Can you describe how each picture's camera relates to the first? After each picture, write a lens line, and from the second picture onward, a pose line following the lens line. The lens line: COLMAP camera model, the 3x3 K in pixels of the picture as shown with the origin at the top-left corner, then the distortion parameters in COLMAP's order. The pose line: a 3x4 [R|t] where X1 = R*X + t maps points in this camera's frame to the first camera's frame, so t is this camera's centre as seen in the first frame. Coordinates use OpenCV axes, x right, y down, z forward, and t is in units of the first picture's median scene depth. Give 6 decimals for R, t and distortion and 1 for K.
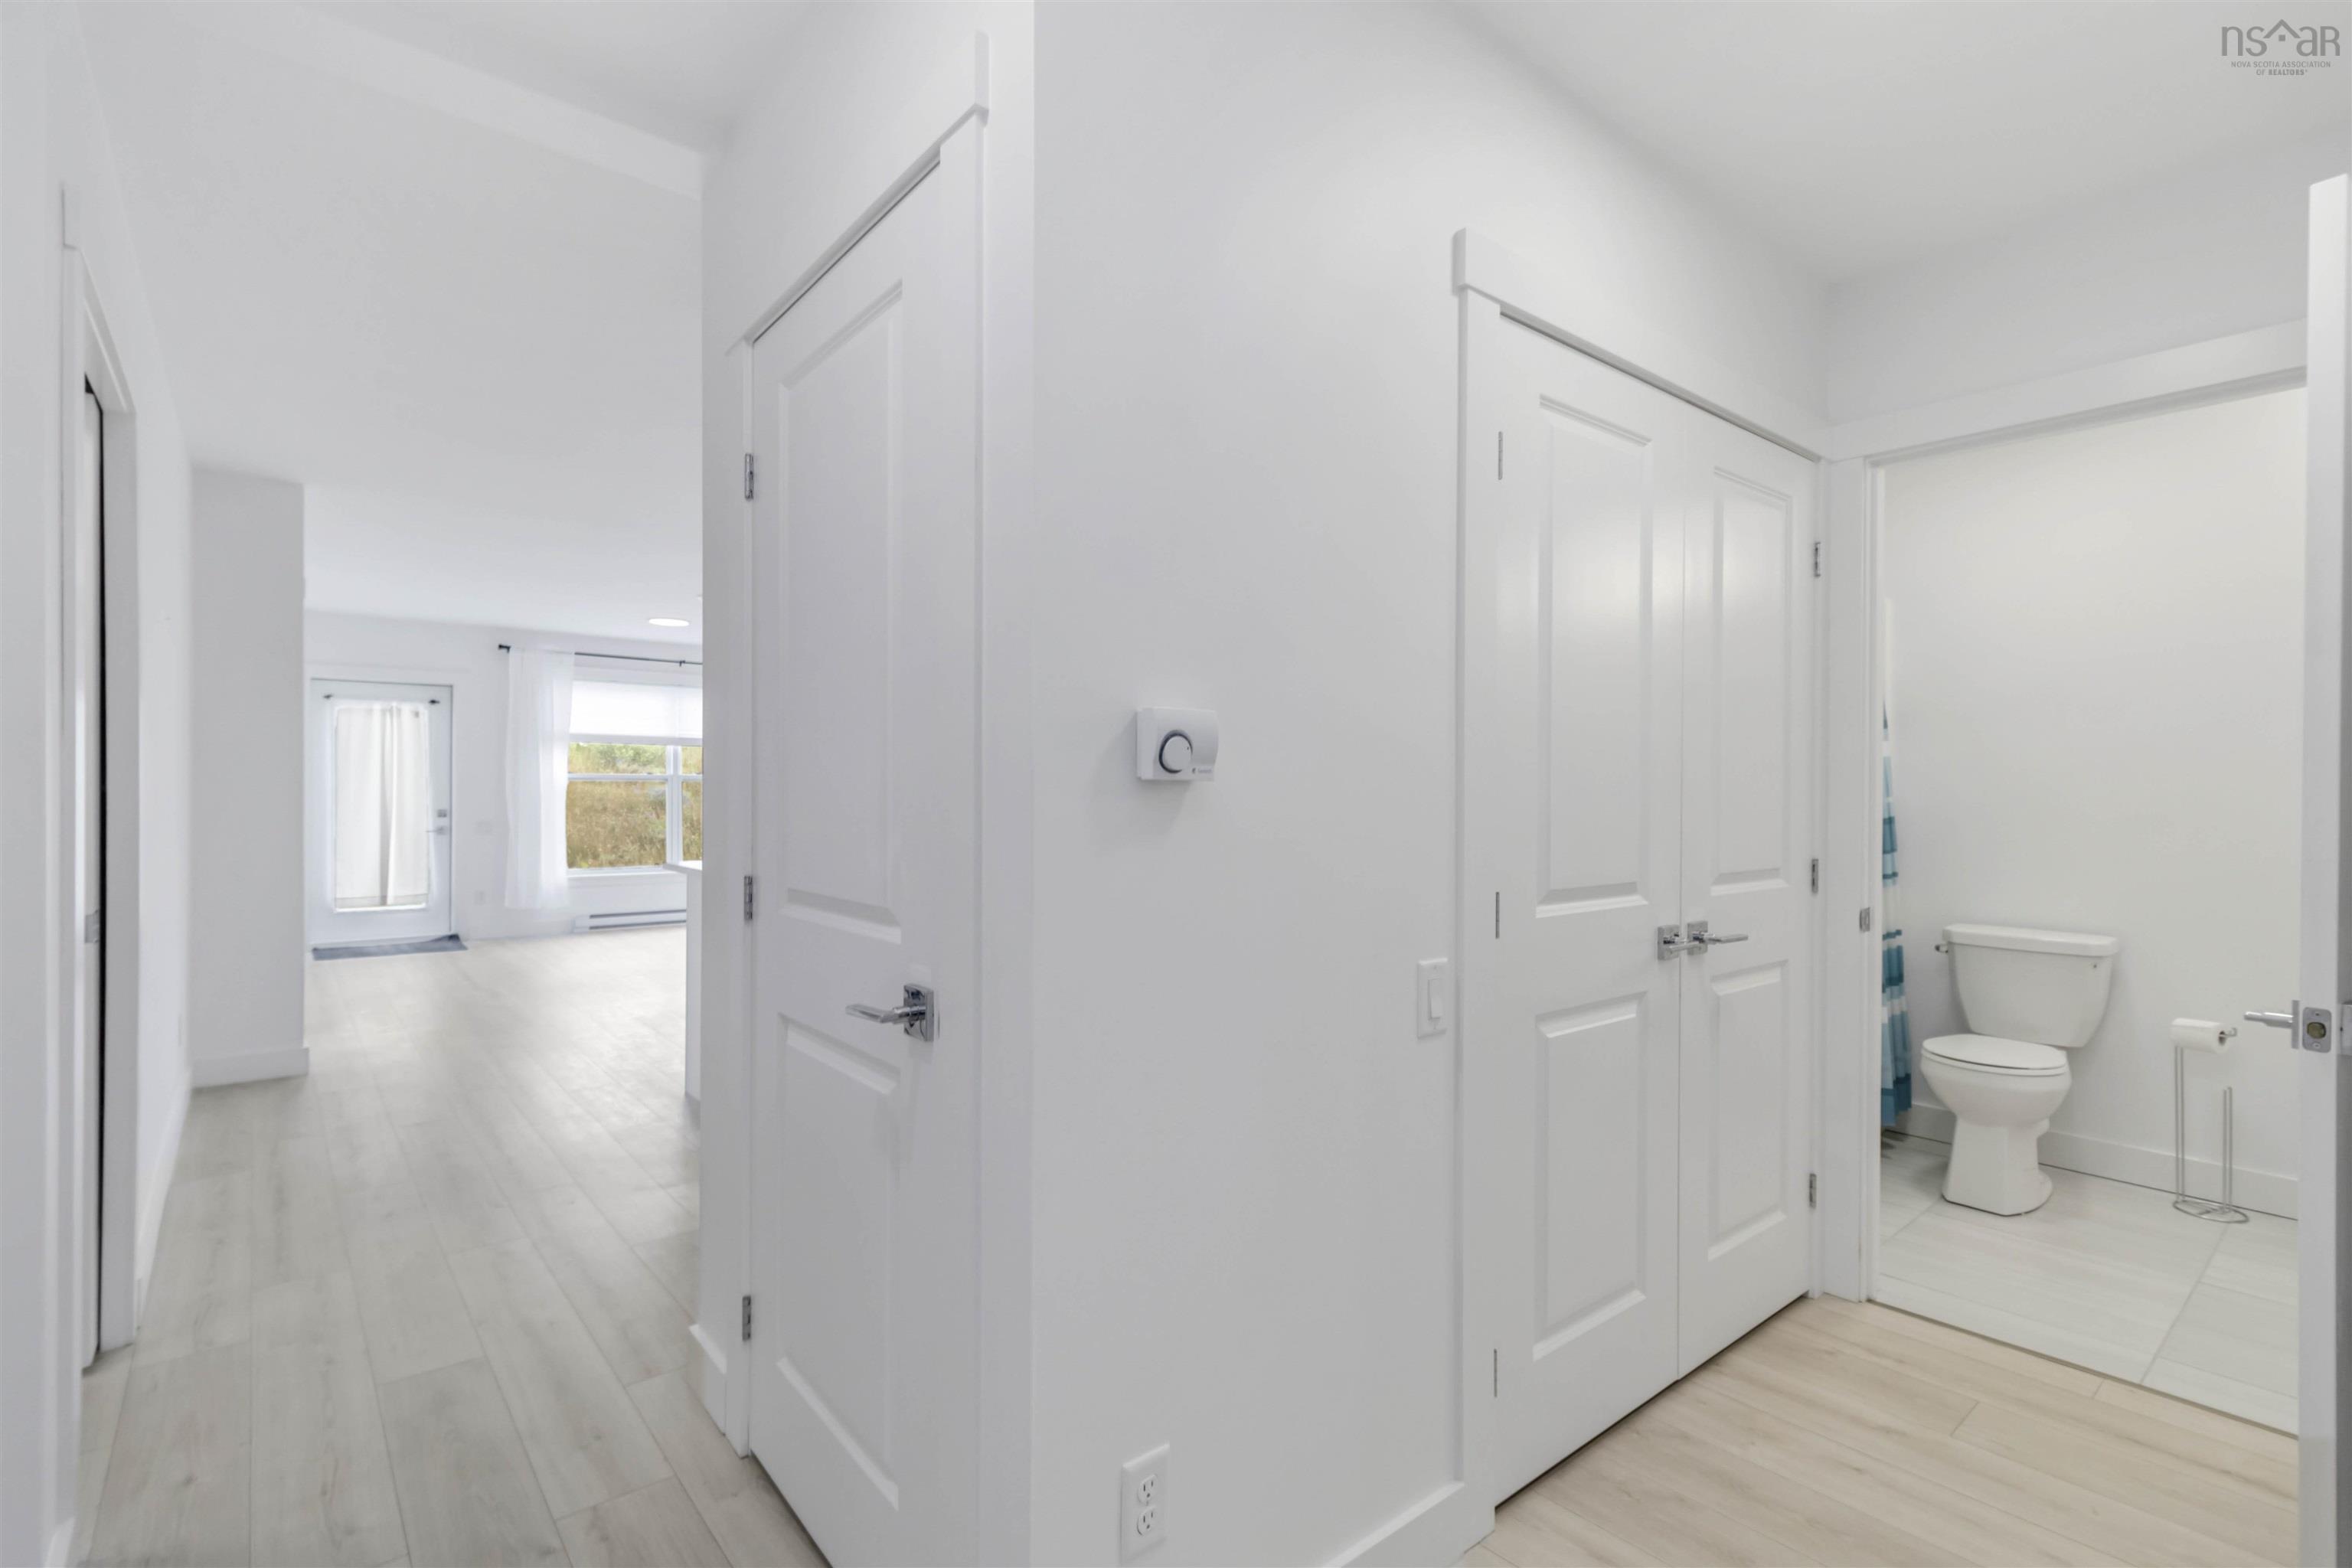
lens RADIAL K [[1117.7, 0, 1186.6], [0, 1117.7, 806.1], [0, 0, 1]] dist [0.001830, 0.000119]
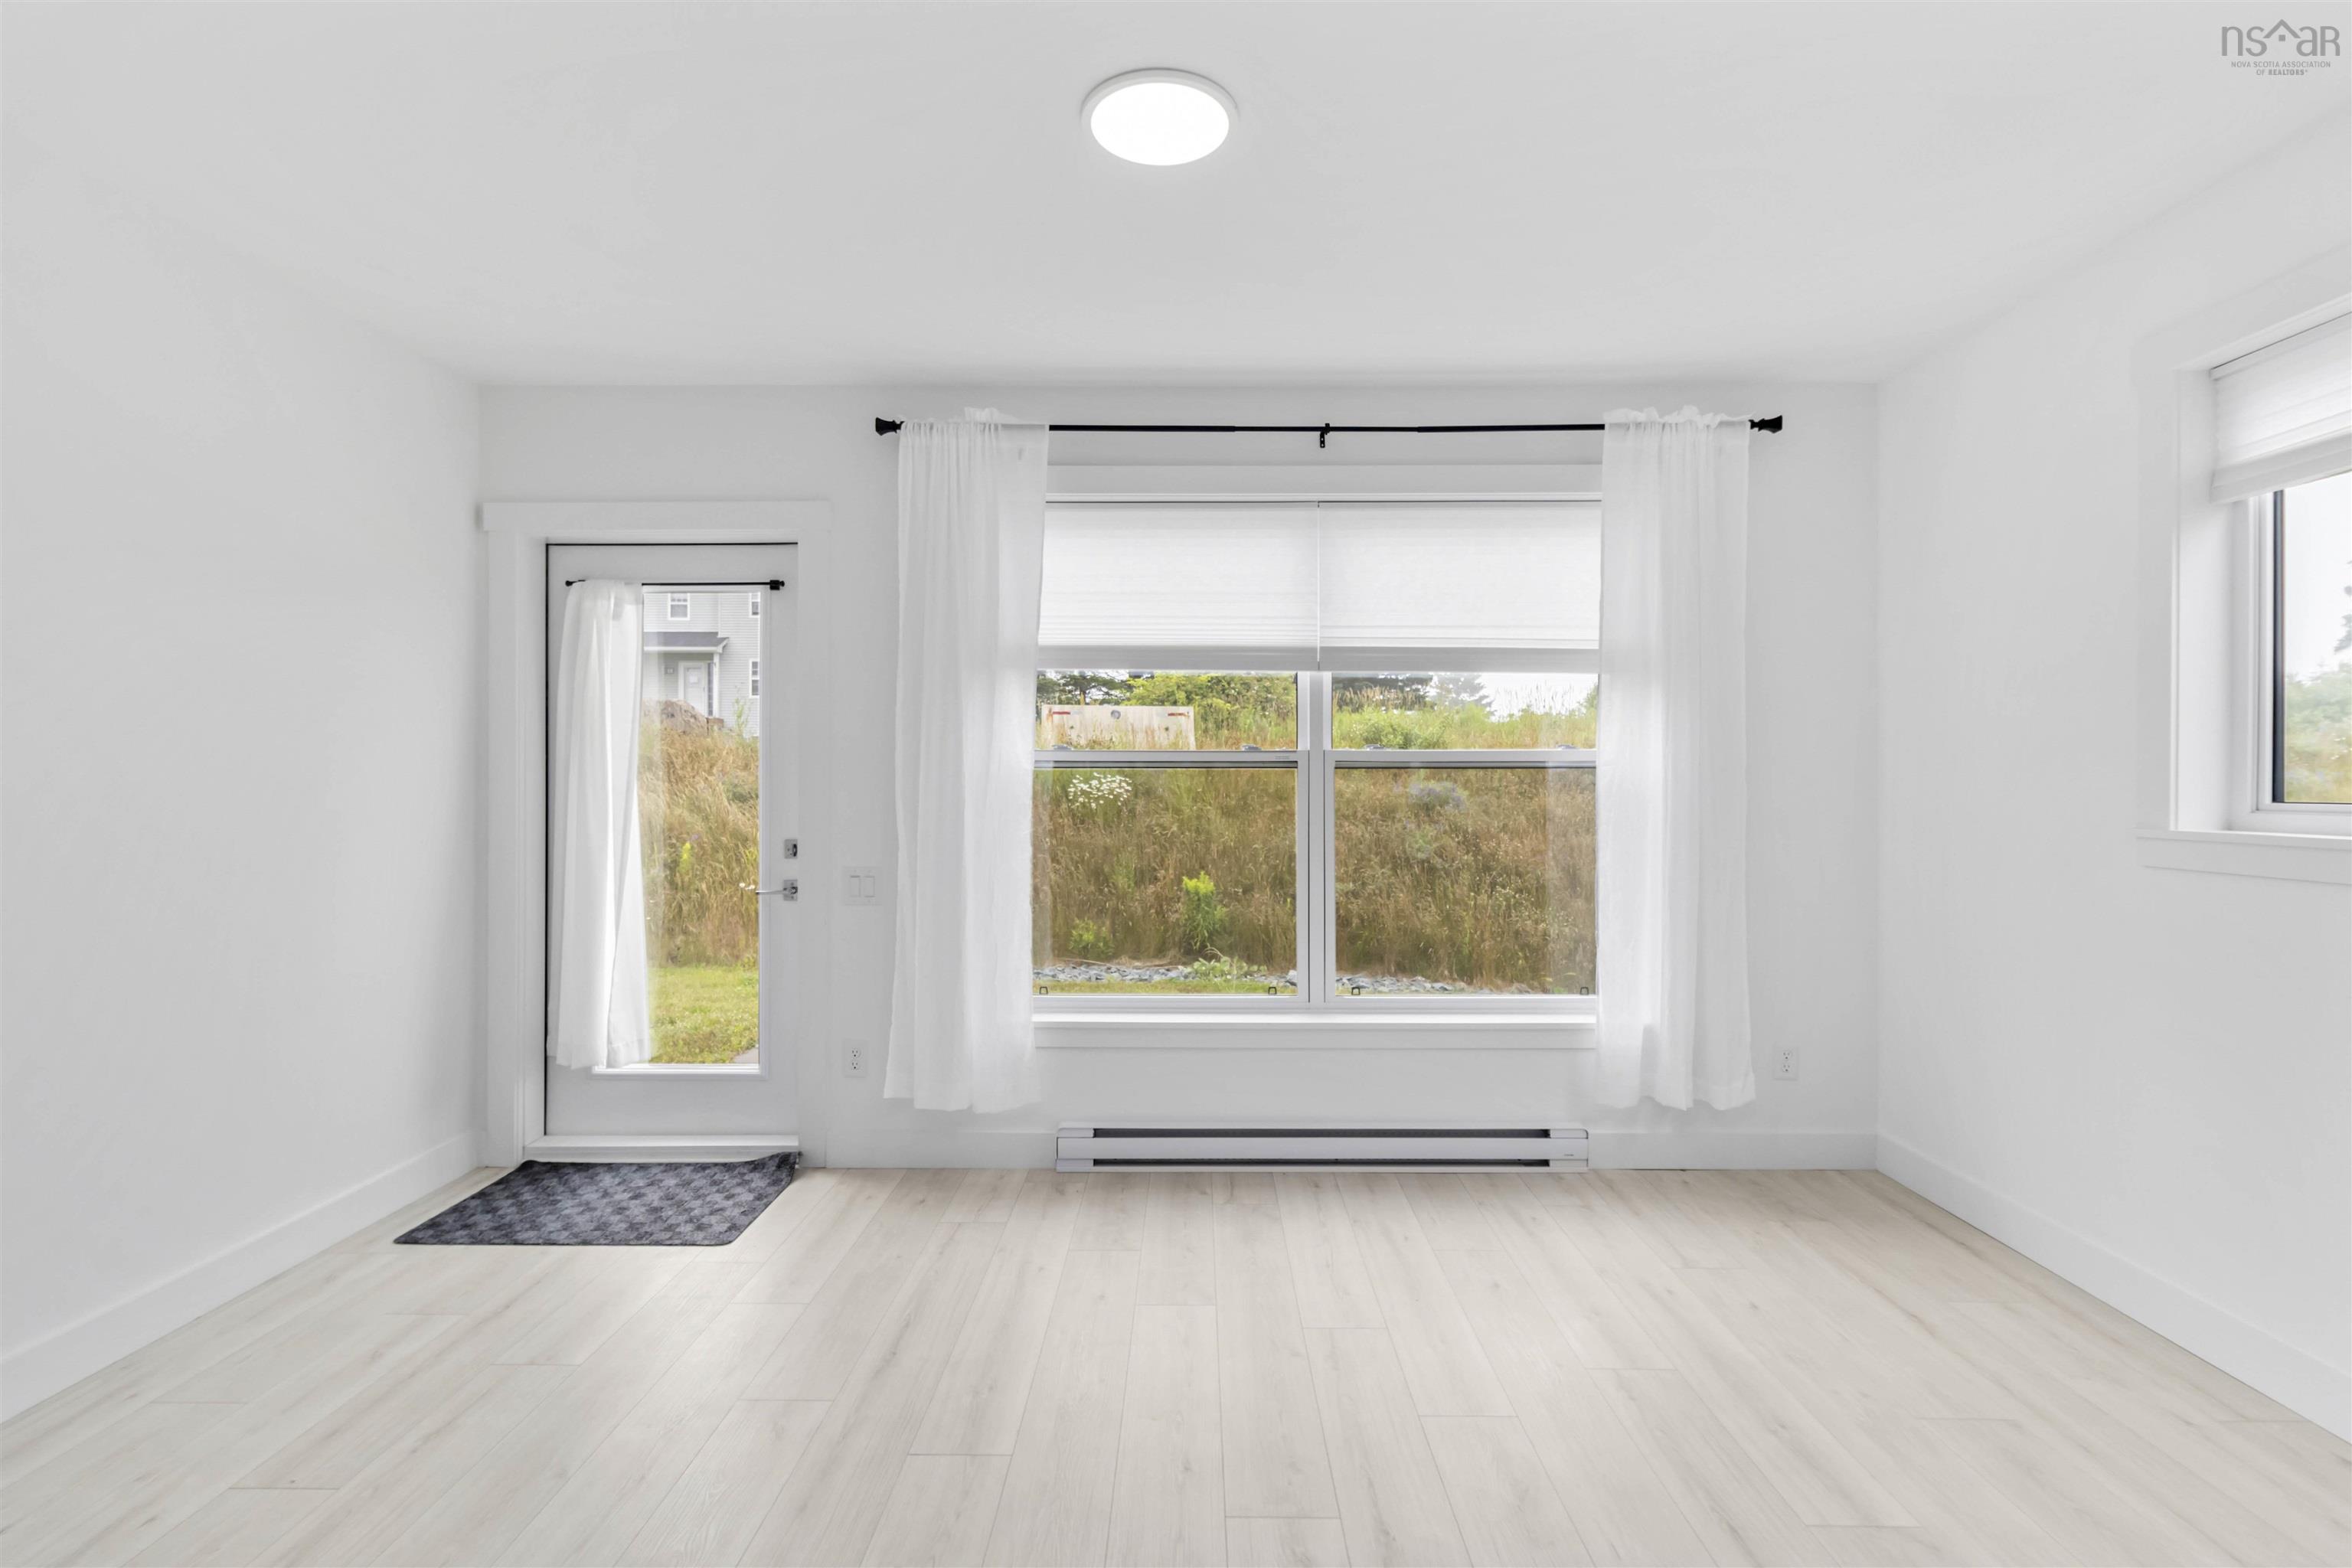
lens RADIAL K [[1117.7, 0, 1186.6], [0, 1117.7, 806.1], [0, 0, 1]] dist [0.001830, 0.000119]
pose [[0.768013, -0.000663, -0.640433, -0.269562], [0.003177, 0.999991, 0.002774, -0.011014], [0.640426, -0.004165, 0.768009, 0.730049]]
